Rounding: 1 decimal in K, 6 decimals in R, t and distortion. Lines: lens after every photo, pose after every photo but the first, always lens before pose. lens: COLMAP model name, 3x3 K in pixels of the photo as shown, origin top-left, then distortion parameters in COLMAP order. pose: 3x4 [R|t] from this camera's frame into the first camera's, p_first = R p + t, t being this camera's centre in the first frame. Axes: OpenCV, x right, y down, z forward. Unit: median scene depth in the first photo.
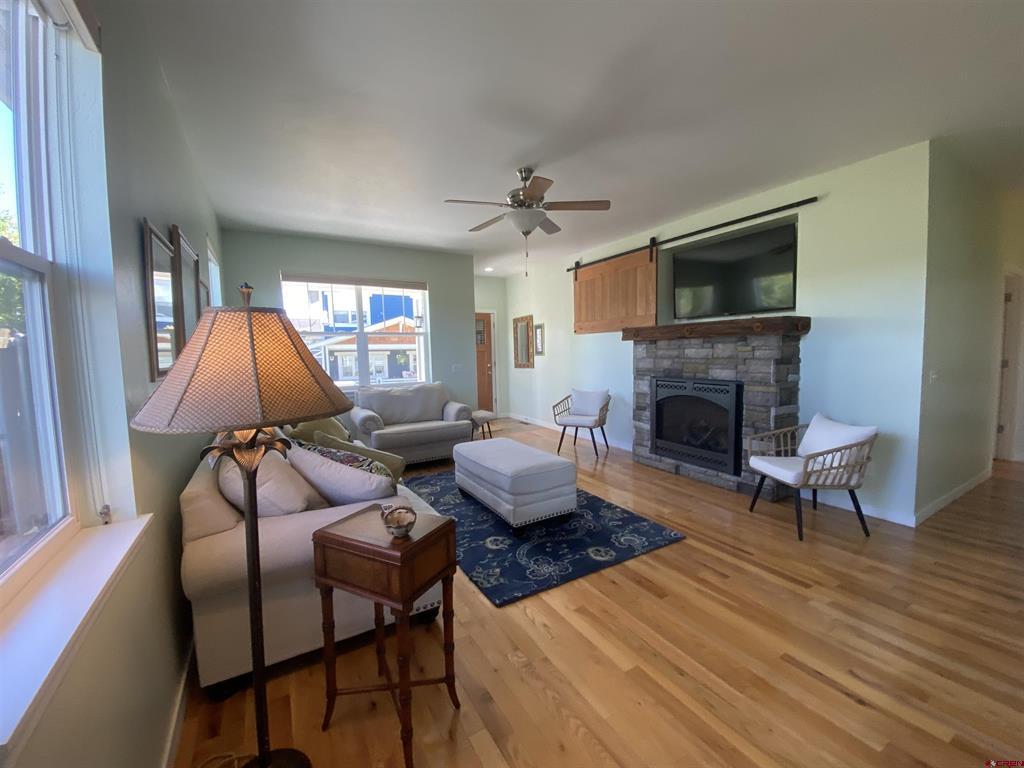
lens RADIAL K [[411.7, 0, 505.9], [0, 411.7, 383.4], [0, 0, 1]] dist [-0.016866, -0.000551]
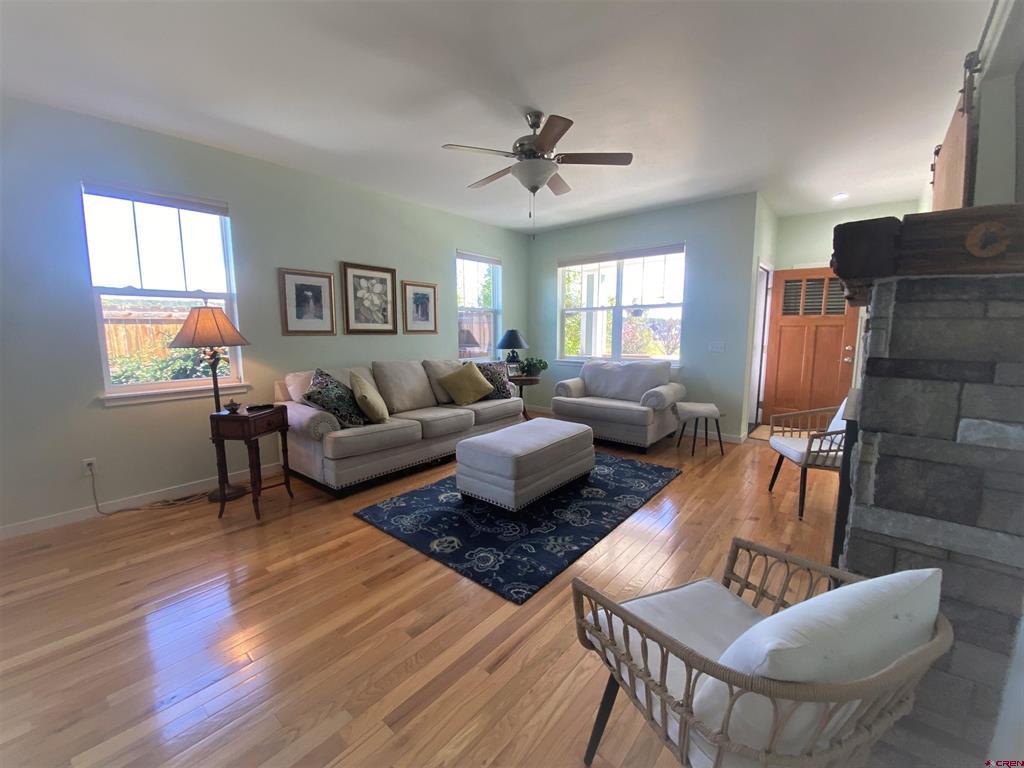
lens RADIAL K [[411.7, 0, 505.9], [0, 411.7, 383.4], [0, 0, 1]] dist [-0.016866, -0.000551]
pose [[0.341471, 0.135509, -0.930072, 0.666054], [-0.077037, 0.990258, 0.115994, -0.038458], [0.936730, 0.032041, 0.348584, 0.484381]]
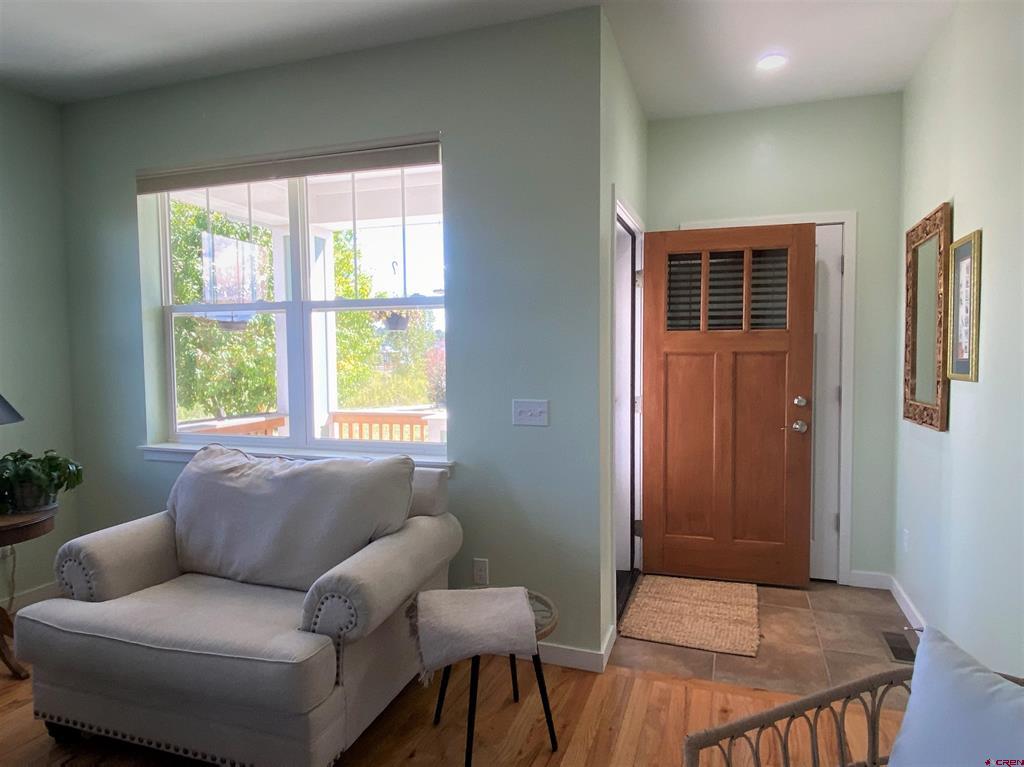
lens RADIAL K [[663.9, 0, 512.0], [0, 663.9, 383.5], [0, 0, 1]] dist [0.043705, -0.000629]
pose [[0.669007, 0.054182, -0.741279, 0.305946], [-0.064115, 0.997829, 0.015071, -0.091598], [0.740486, 0.037444, 0.671028, 0.932207]]
